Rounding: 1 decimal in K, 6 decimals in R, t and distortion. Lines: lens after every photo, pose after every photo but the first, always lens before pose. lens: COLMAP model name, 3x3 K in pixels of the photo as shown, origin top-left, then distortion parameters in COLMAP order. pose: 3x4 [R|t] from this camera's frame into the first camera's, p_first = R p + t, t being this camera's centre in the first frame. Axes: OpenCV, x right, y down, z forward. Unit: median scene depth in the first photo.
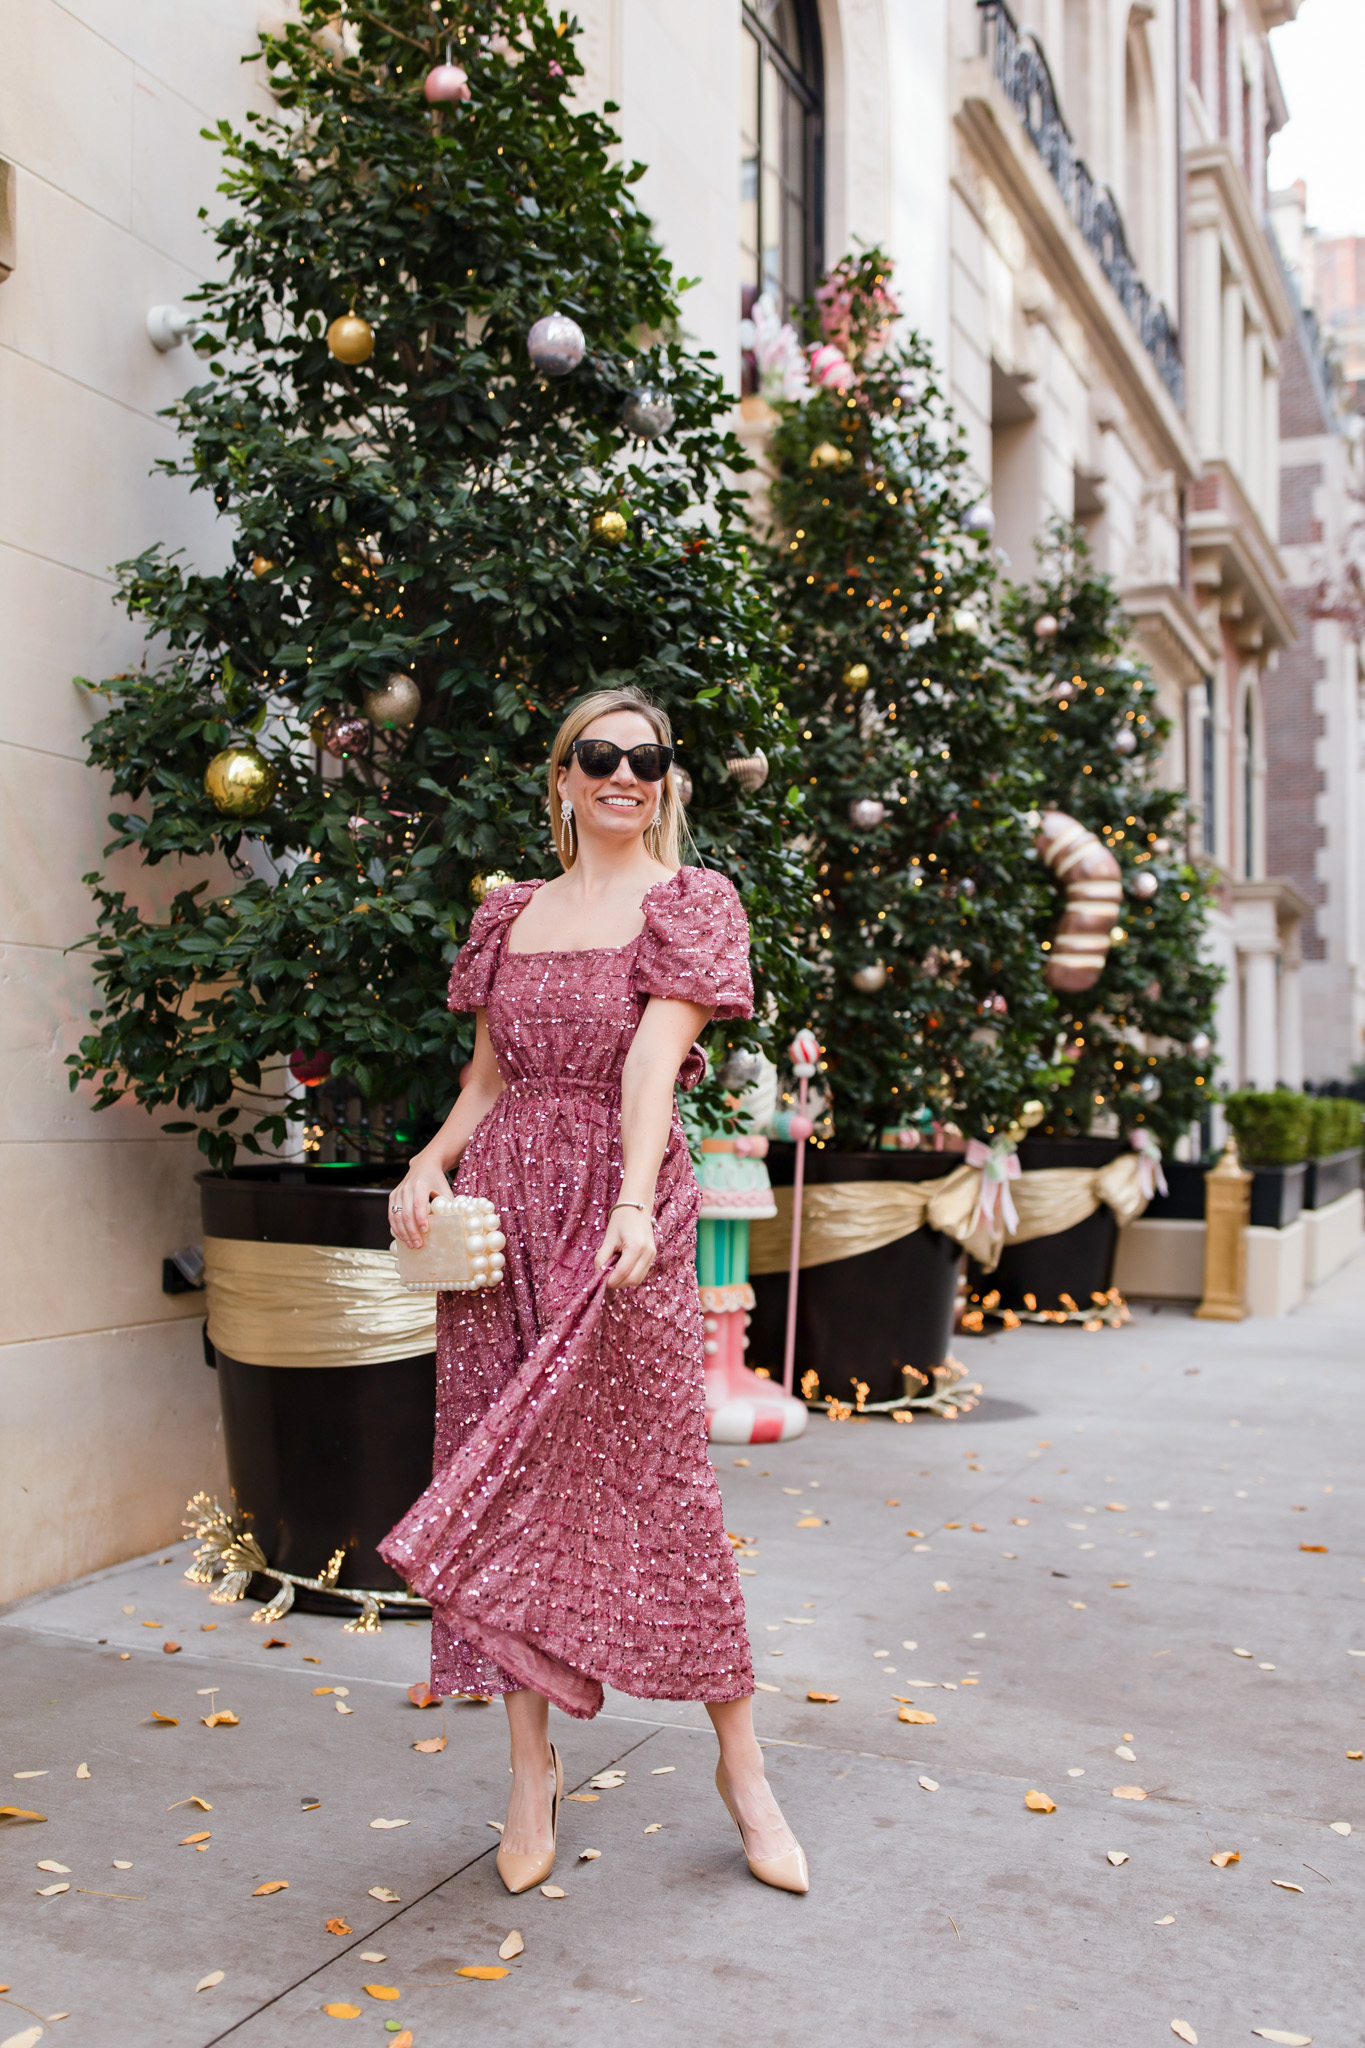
lens RADIAL K [[2085.2, 0, 691.0], [0, 2085.2, 1026.0], [0, 0, 1]] dist [0.007647, -0.022126]
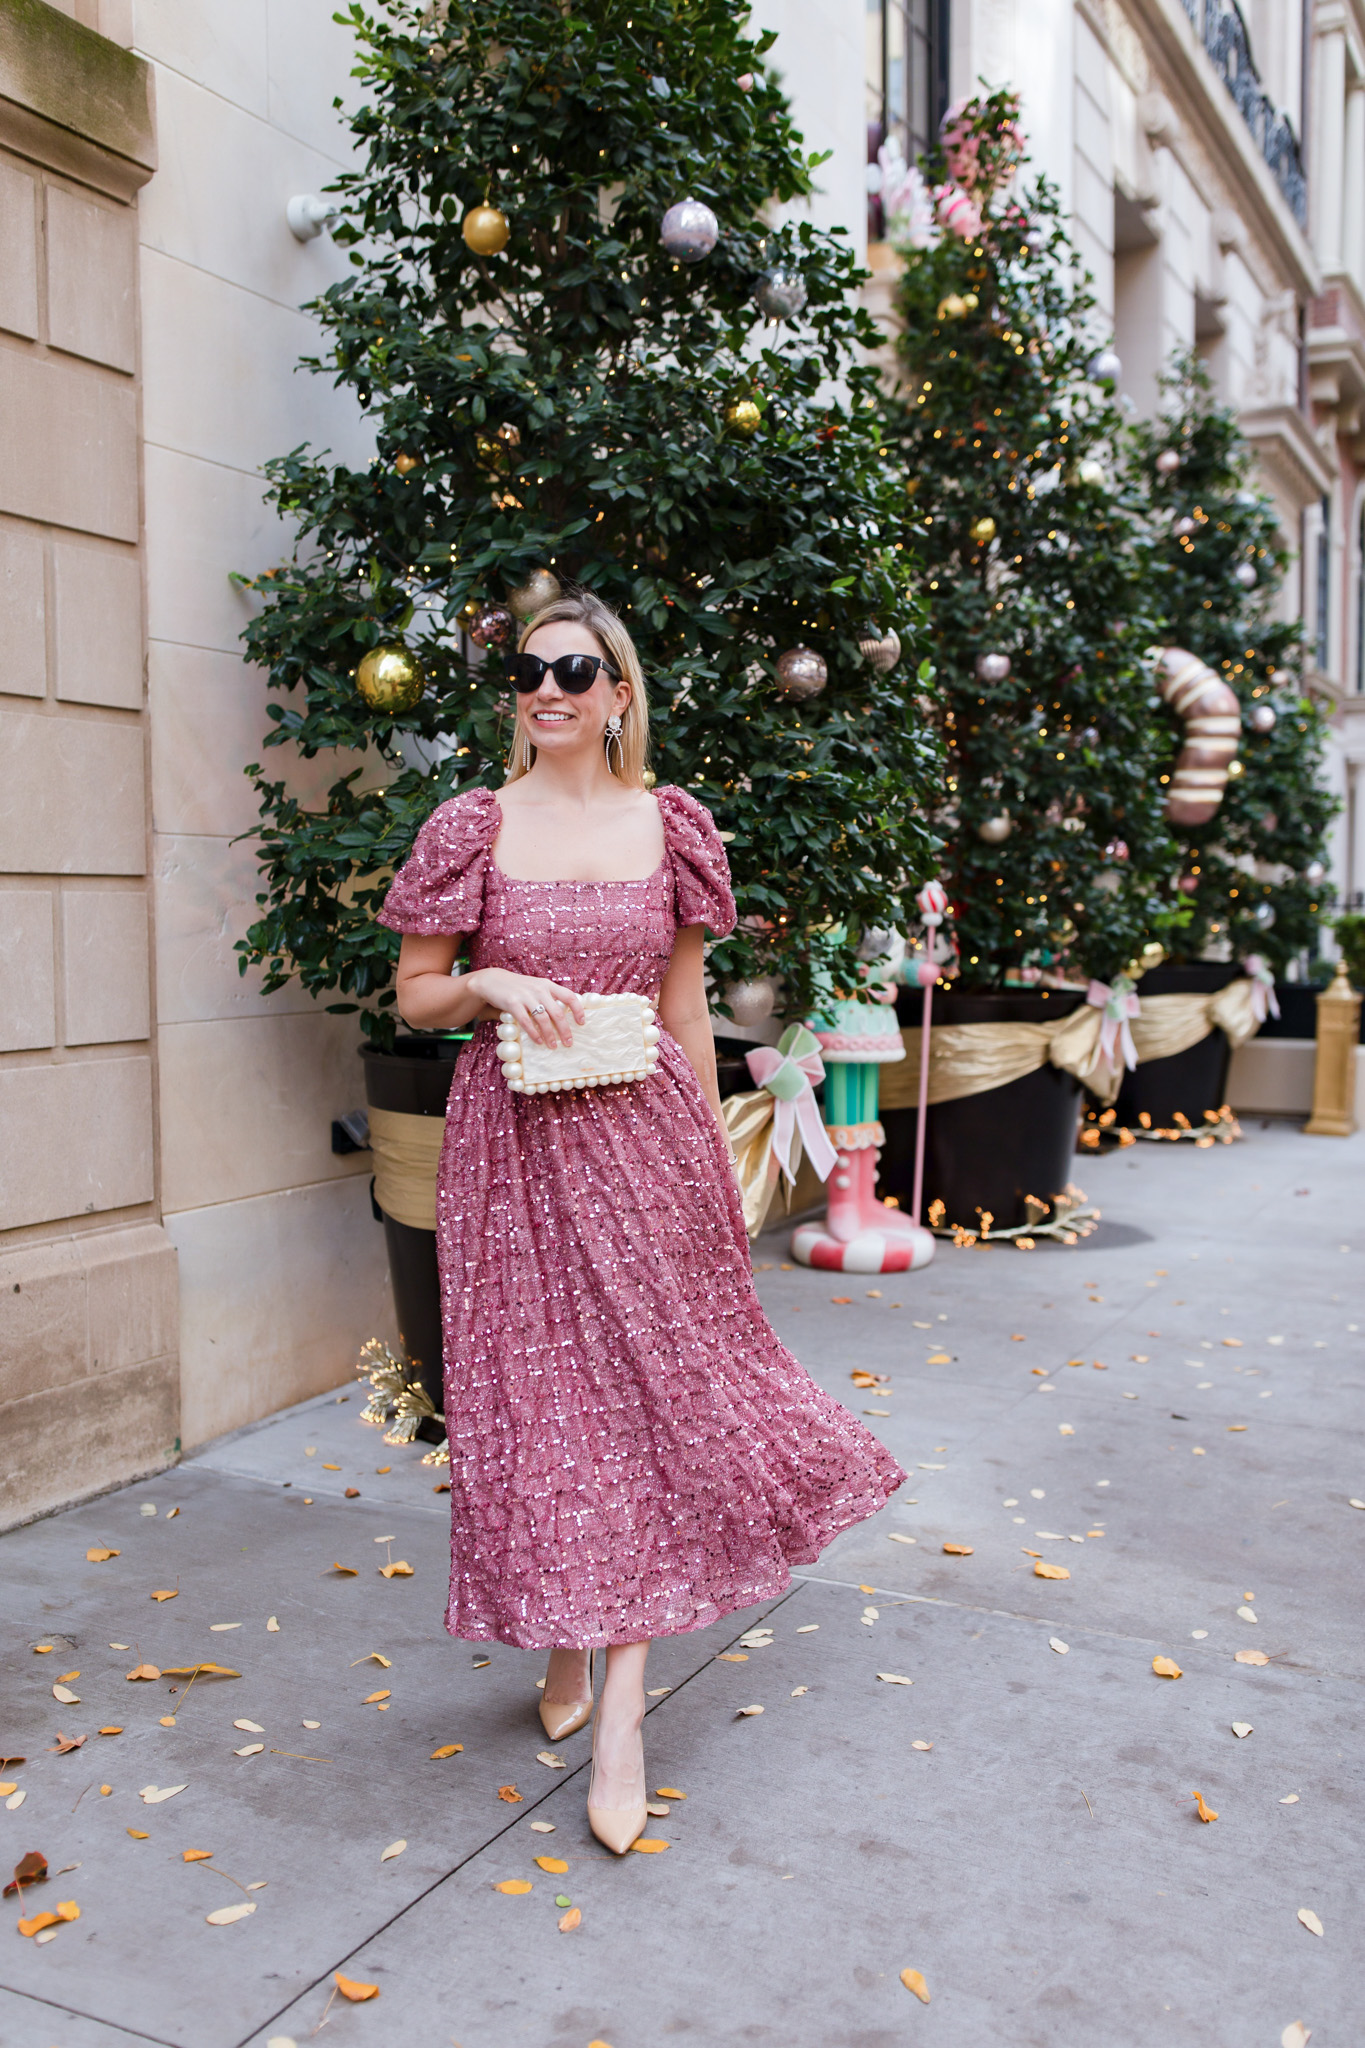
lens RADIAL K [[1948.8, 0, 689.5], [0, 1948.8, 1026.3], [0, 0, 1]] dist [0.008896, -0.024044]
pose [[0.997847, -0.005935, -0.065318, -0.004811], [0.012568, 0.994745, 0.101611, -0.037731], [0.064372, -0.102213, 0.992678, 0.027097]]
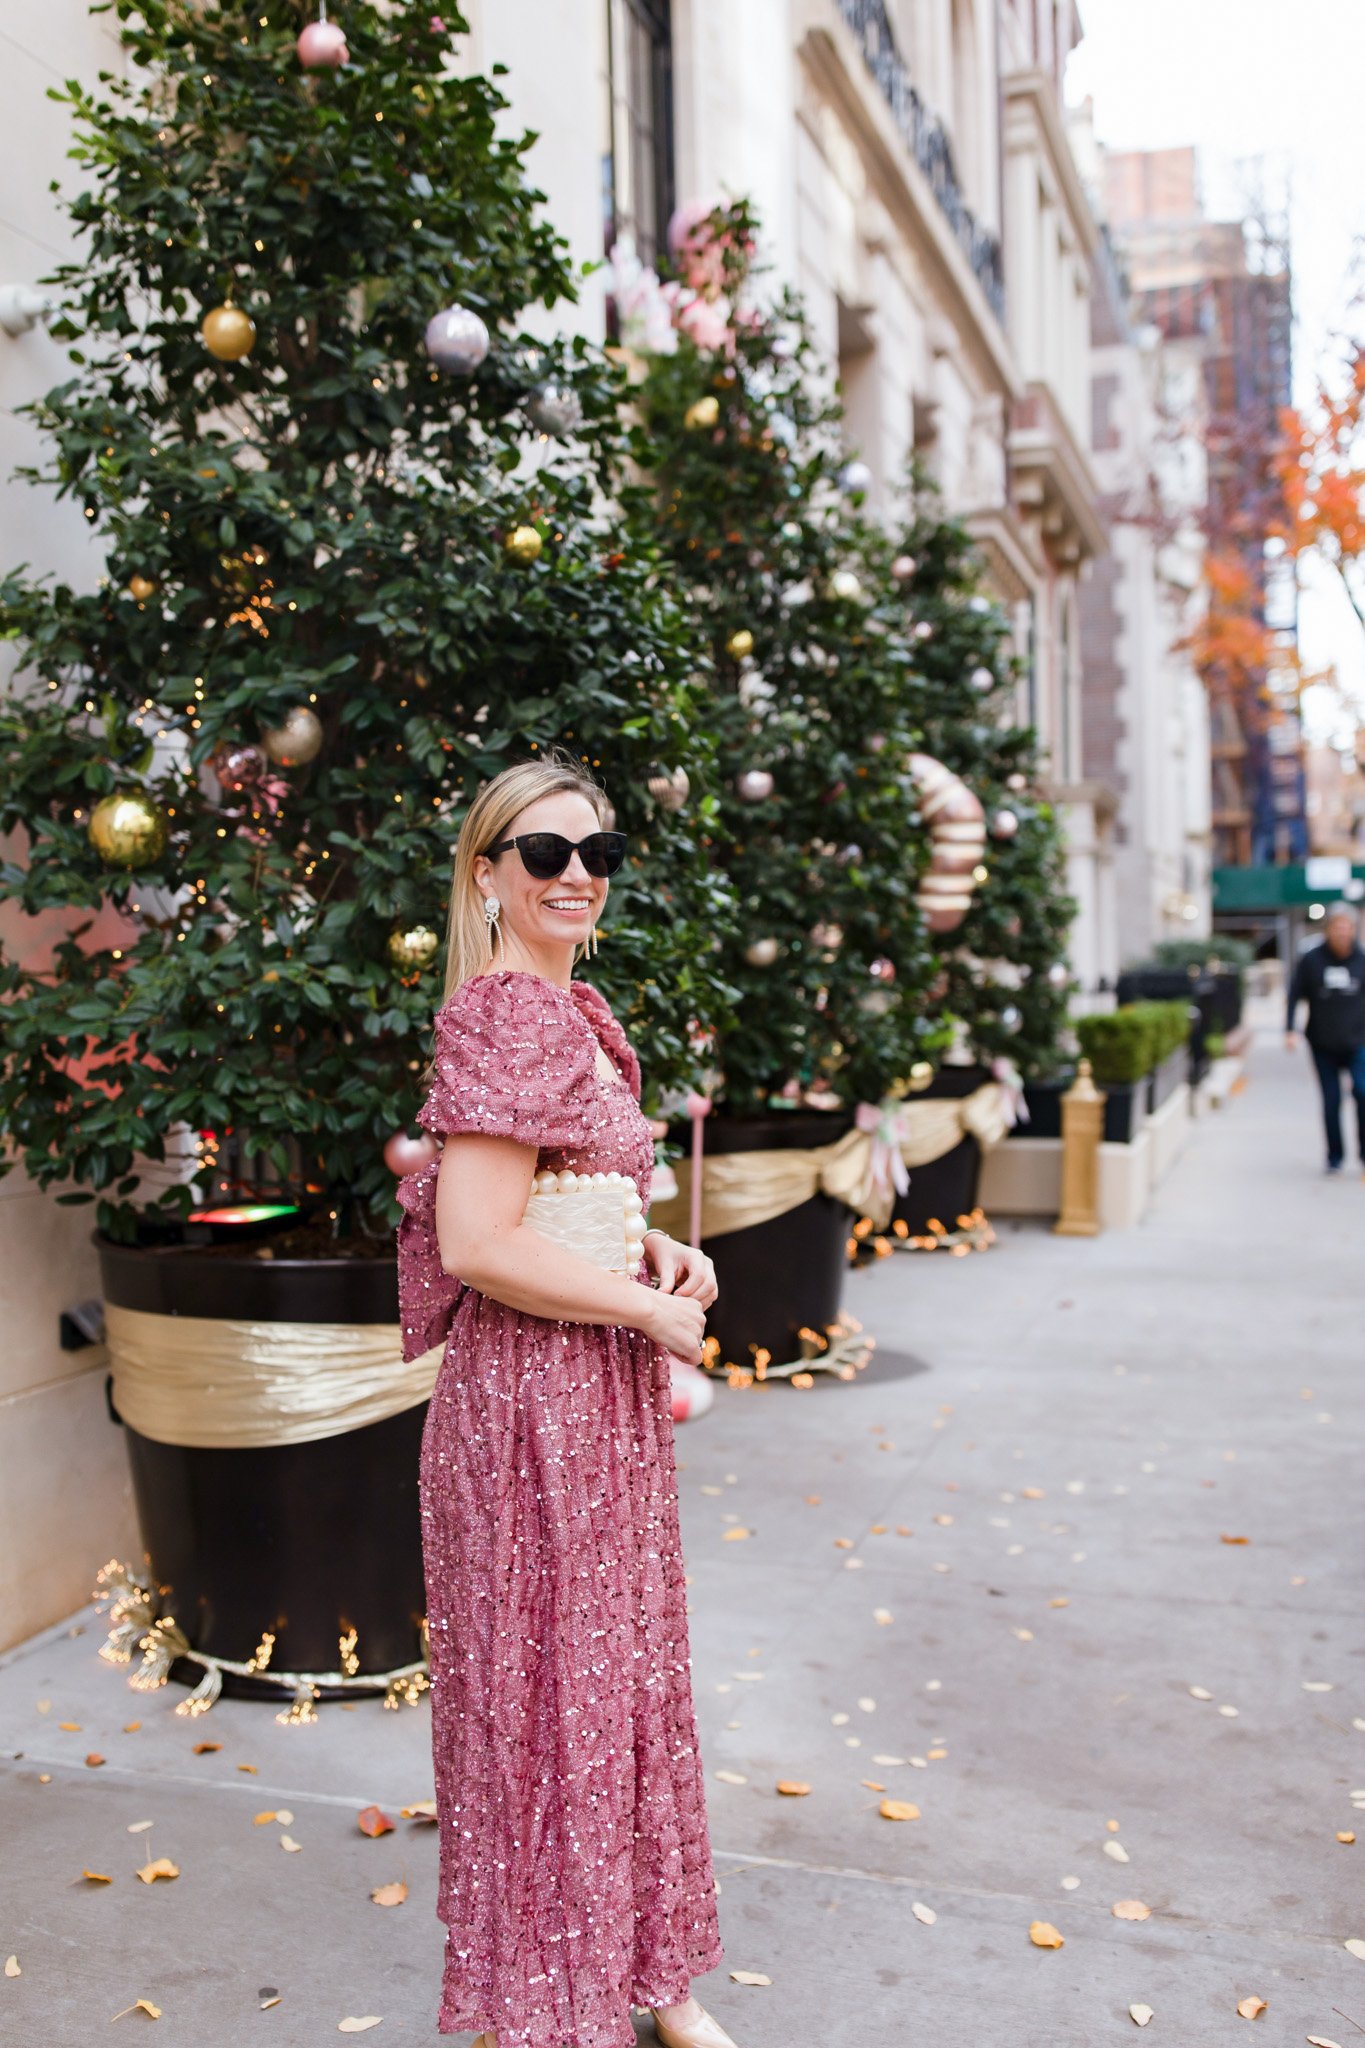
lens RADIAL K [[1951.6, 0, 691.7], [0, 1951.6, 1023.7], [0, 0, 1]] dist [0.000864, 0.000823]
pose [[0.996126, -0.029634, 0.082794, -0.038332], [0.024342, 0.997640, 0.064206, -0.072729], [-0.084502, -0.061942, 0.994496, 0.107481]]
